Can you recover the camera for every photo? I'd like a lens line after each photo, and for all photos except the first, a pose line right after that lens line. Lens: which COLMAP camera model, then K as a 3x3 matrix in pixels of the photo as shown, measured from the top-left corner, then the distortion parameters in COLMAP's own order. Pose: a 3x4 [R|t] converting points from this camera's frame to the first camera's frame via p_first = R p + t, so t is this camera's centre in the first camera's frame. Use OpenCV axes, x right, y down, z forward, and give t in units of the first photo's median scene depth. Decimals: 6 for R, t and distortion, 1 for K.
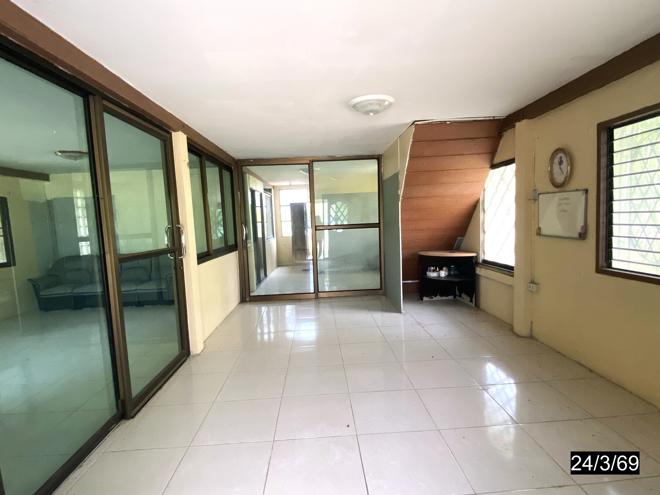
lens RADIAL K [[327.0, 0, 330.0], [0, 327.0, 247.5], [0, 0, 1]] dist [0.000868, 0.000236]
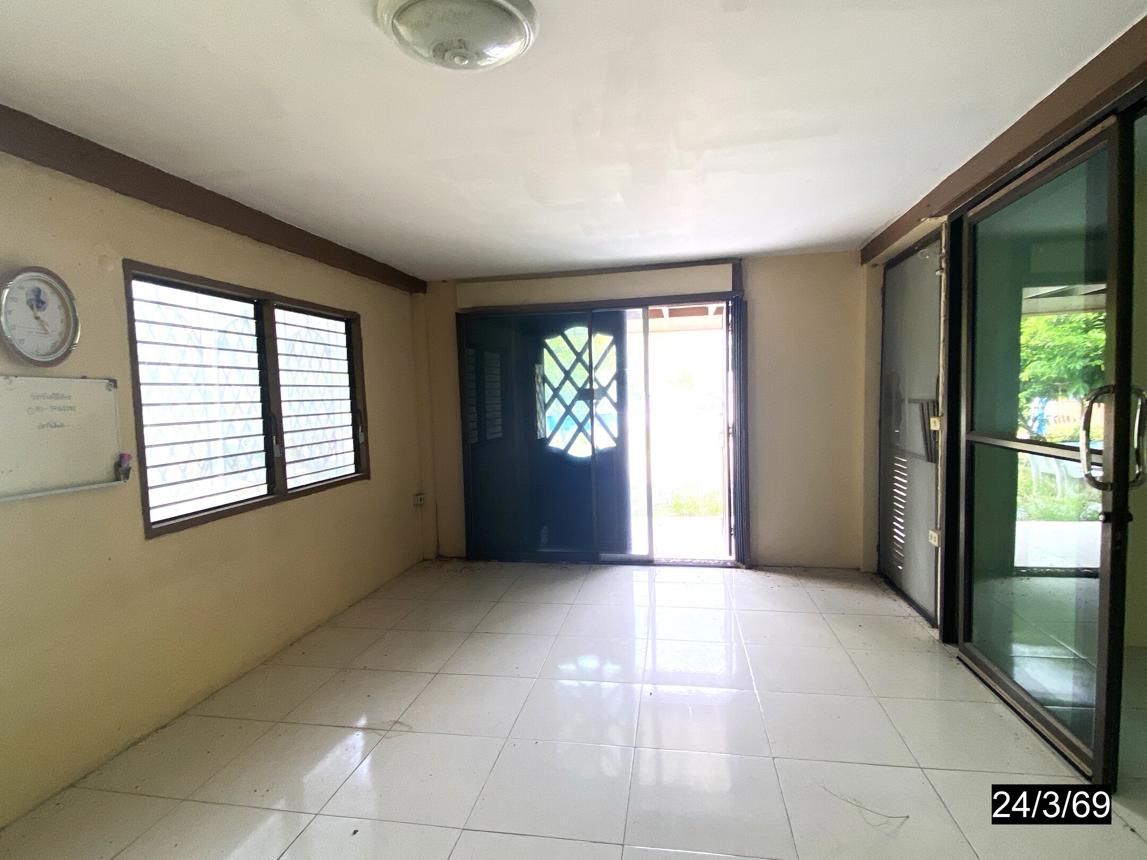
lens RADIAL K [[599.8, 0, 573.5], [0, 599.8, 430.0], [0, 0, 1]] dist [-0.011699, -0.001182]
pose [[-0.975491, 0.061256, 0.211341, -0.069694], [0.092732, 0.985456, 0.142398, -0.177772], [-0.199544, 0.158507, -0.966984, 1.850393]]
